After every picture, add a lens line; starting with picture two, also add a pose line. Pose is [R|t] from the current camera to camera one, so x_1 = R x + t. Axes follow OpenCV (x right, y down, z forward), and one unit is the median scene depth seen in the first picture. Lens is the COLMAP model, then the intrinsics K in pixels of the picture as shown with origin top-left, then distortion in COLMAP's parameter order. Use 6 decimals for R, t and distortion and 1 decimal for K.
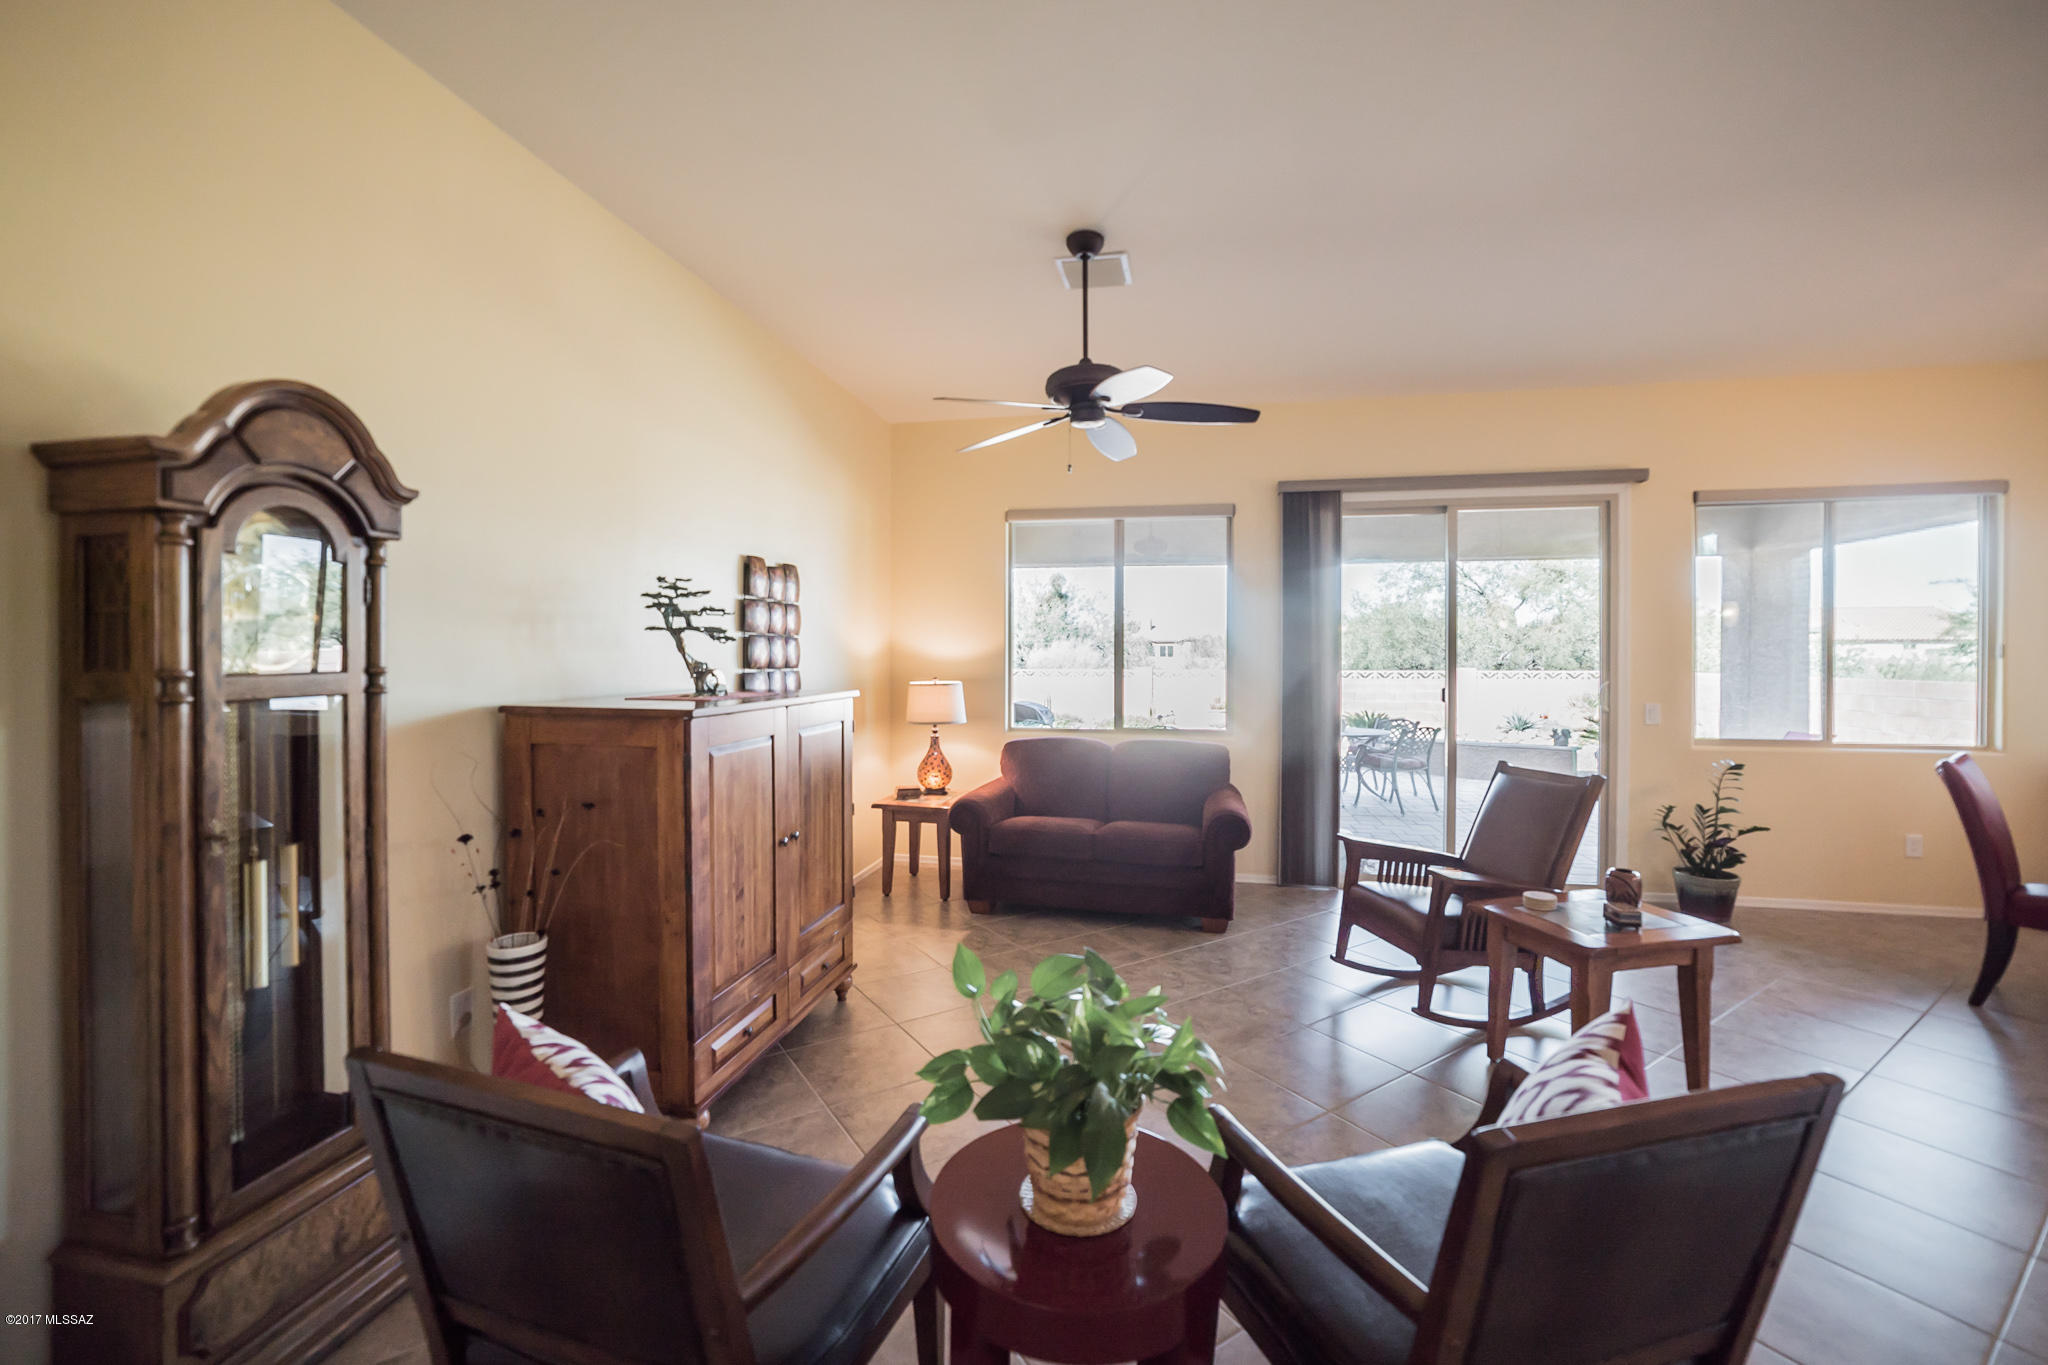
lens RADIAL K [[813.0, 0, 1021.8], [0, 813.0, 673.6], [0, 0, 1]] dist [0.000799, 0.000151]
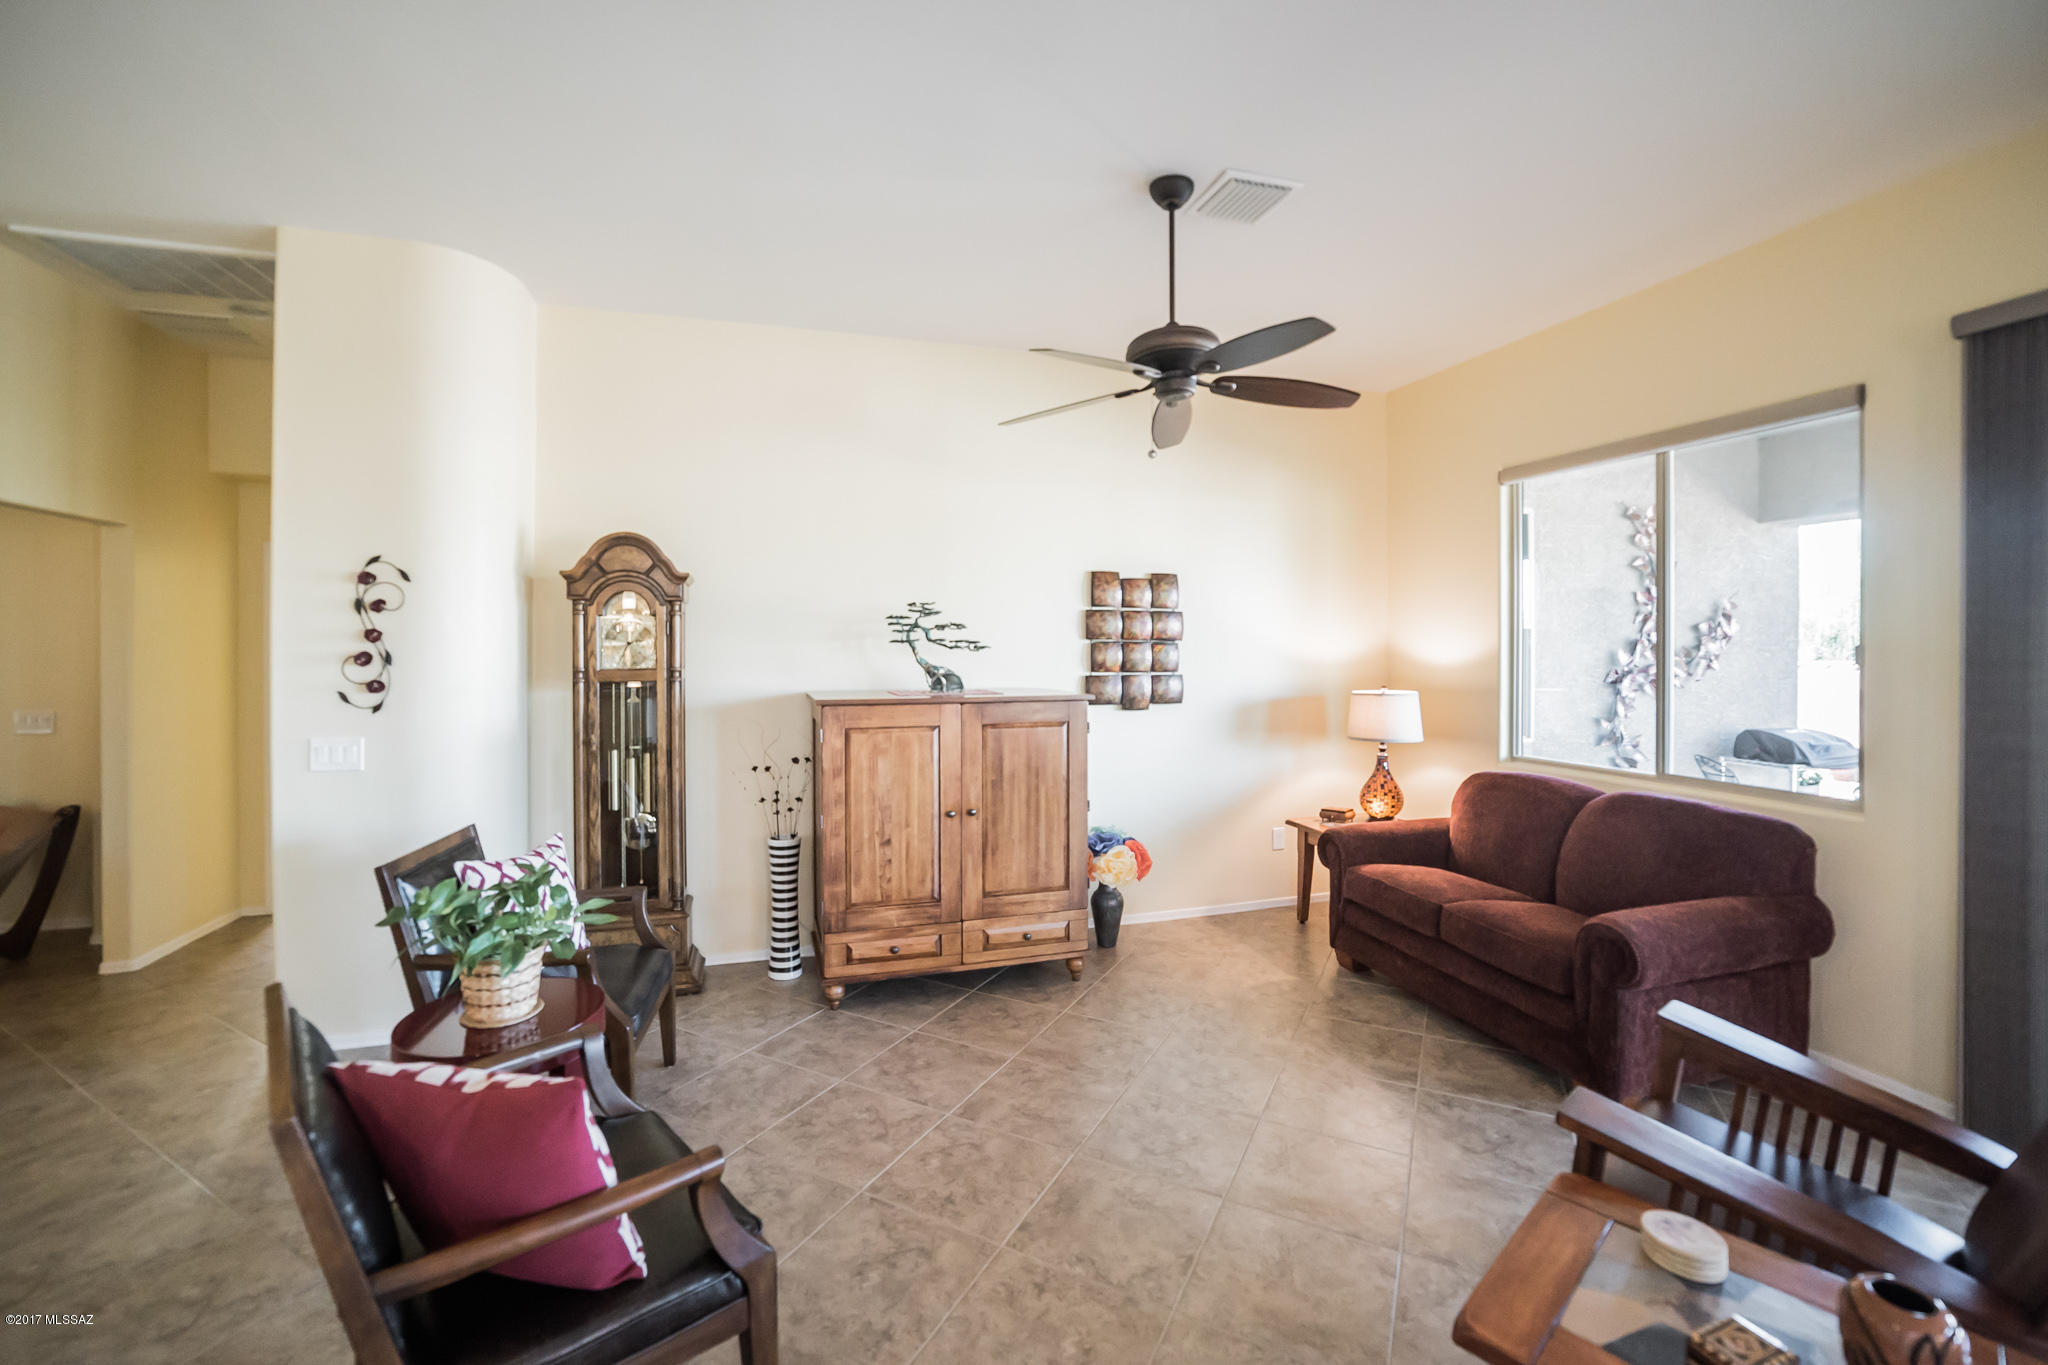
lens RADIAL K [[822.7, 0, 1026.8], [0, 822.7, 661.2], [0, 0, 1]] dist [-0.017576, 0.000118]
pose [[0.503982, 0.005799, -0.863695, 0.763328], [-0.019320, 0.999803, -0.004561, -0.017263], [0.863498, 0.018985, 0.503994, 0.433136]]
